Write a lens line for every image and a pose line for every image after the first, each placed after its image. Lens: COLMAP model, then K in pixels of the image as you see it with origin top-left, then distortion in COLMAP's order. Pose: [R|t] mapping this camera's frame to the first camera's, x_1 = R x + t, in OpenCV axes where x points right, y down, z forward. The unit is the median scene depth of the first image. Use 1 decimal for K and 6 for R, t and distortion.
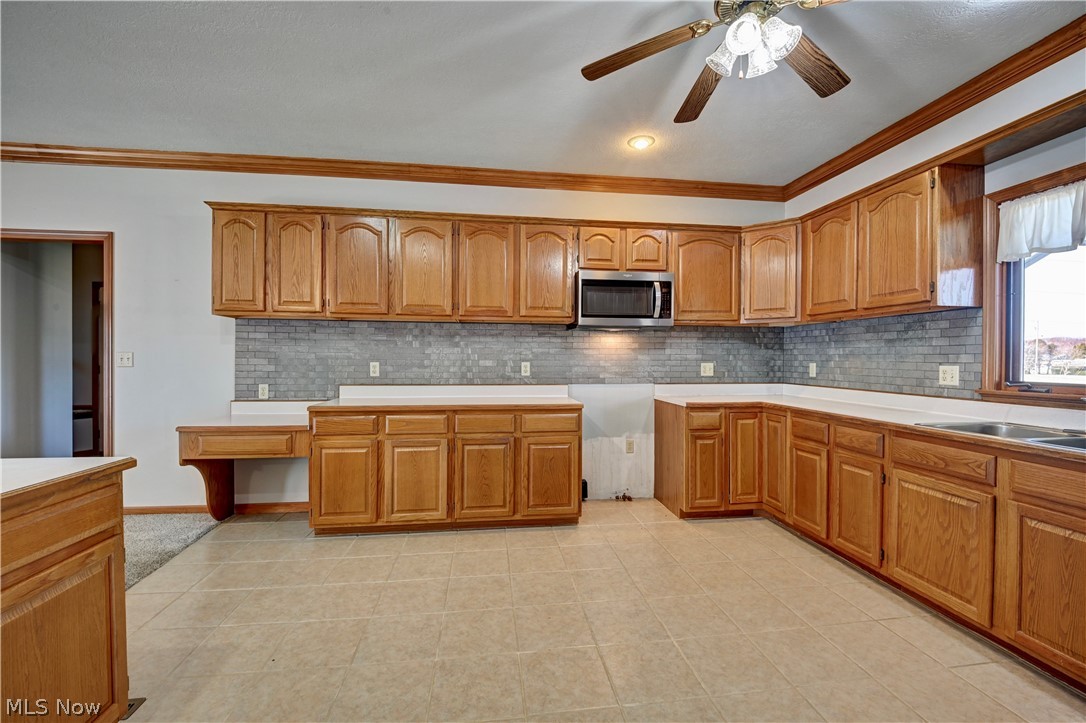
lens RADIAL K [[453.7, 0, 546.5], [0, 453.7, 359.2], [0, 0, 1]] dist [0.004114, -0.001114]
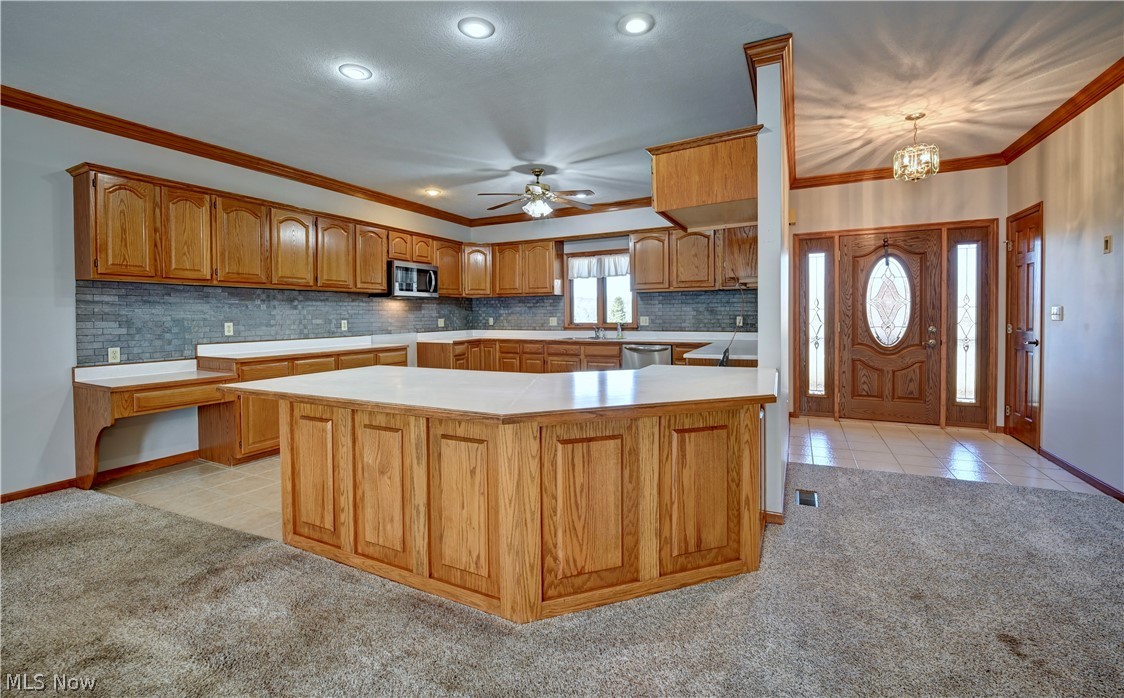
lens RADIAL K [[469.1, 0, 564.2], [0, 469.1, 318.7], [0, 0, 1]] dist [-0.013071, -0.001370]
pose [[0.564572, -0.017148, 0.825205, -0.906658], [0.014680, 0.999835, 0.010733, -0.004520], [-0.825253, 0.006054, 0.564731, -0.380260]]
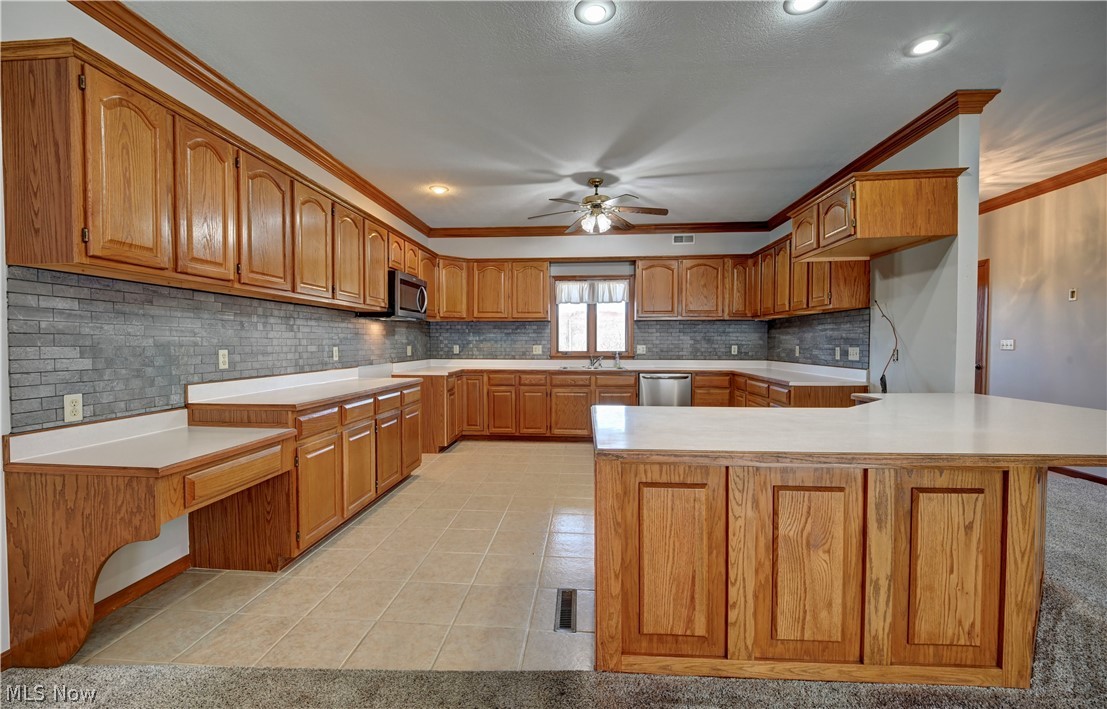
lens RADIAL K [[464.7, 0, 548.7], [0, 464.7, 354.6], [0, 0, 1]] dist [-0.013056, -0.000701]
pose [[0.210433, -0.030103, 0.977145, -1.042665], [0.004208, 0.999544, 0.029887, -0.006219], [-0.977599, -0.002177, 0.210464, 0.335508]]
